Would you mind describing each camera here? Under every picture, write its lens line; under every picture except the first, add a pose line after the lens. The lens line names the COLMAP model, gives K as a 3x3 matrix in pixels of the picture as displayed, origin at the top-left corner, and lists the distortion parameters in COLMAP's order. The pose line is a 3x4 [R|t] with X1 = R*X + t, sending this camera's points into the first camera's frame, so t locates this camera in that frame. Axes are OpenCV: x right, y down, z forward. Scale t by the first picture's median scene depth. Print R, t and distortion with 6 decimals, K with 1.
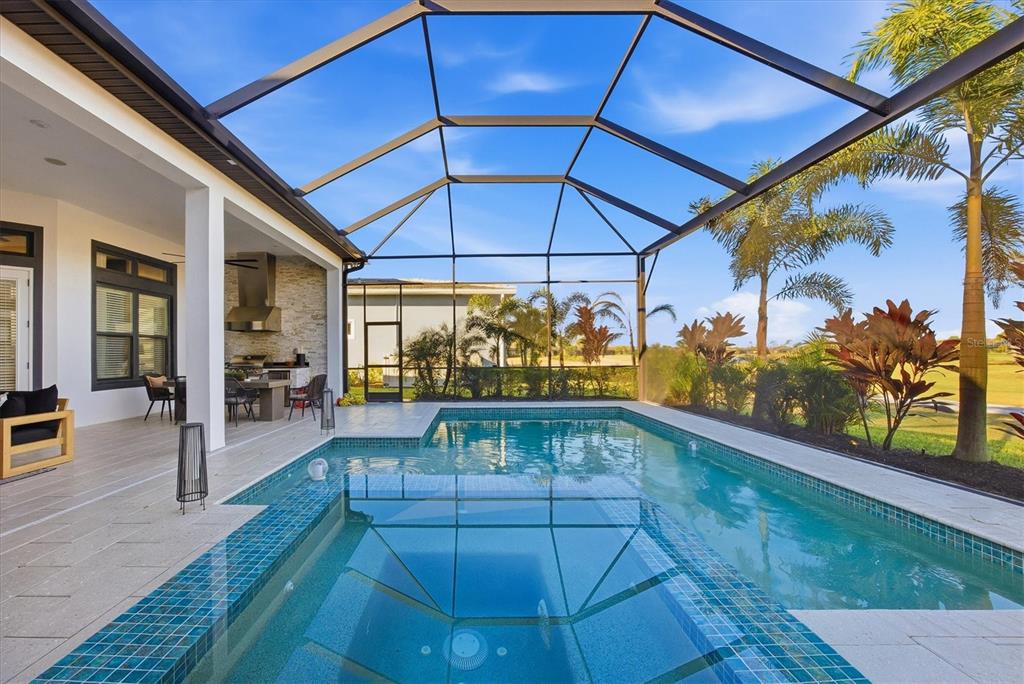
lens RADIAL K [[476.5, 0, 512.0], [0, 476.5, 342.0], [0, 0, 1]] dist [-0.000336, 0.000535]
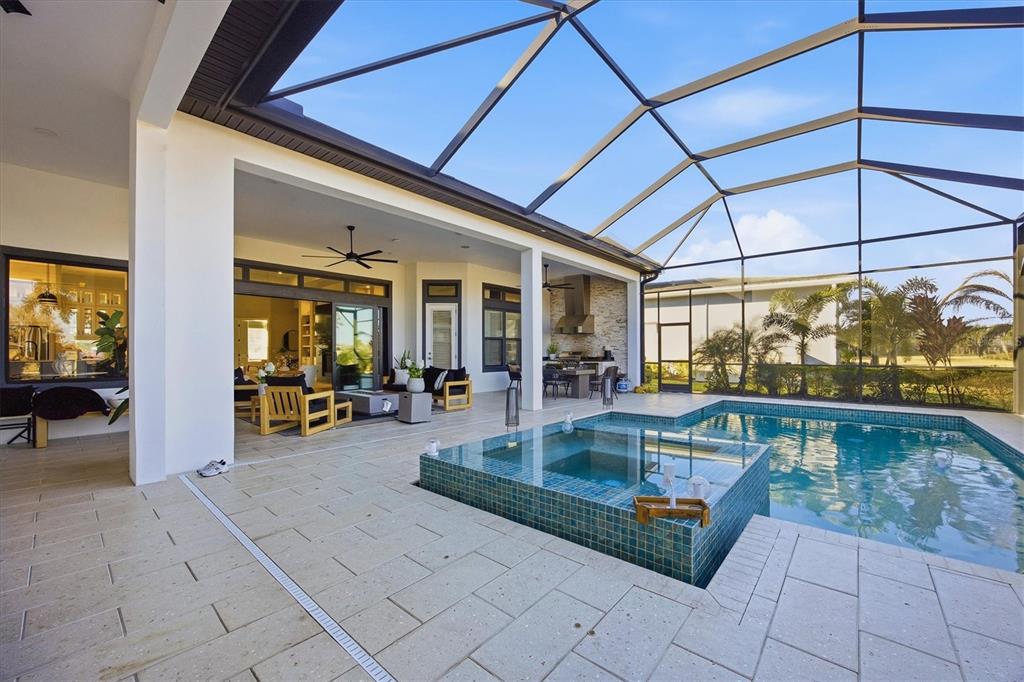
lens RADIAL K [[476.5, 0, 512.0], [0, 476.5, 341.0], [0, 0, 1]] dist [-0.000336, 0.000535]
pose [[0.770920, -0.009063, -0.636868, 0.165302], [0.012817, 0.999917, 0.001286, -0.005335], [0.636803, -0.009154, 0.770972, -0.143584]]
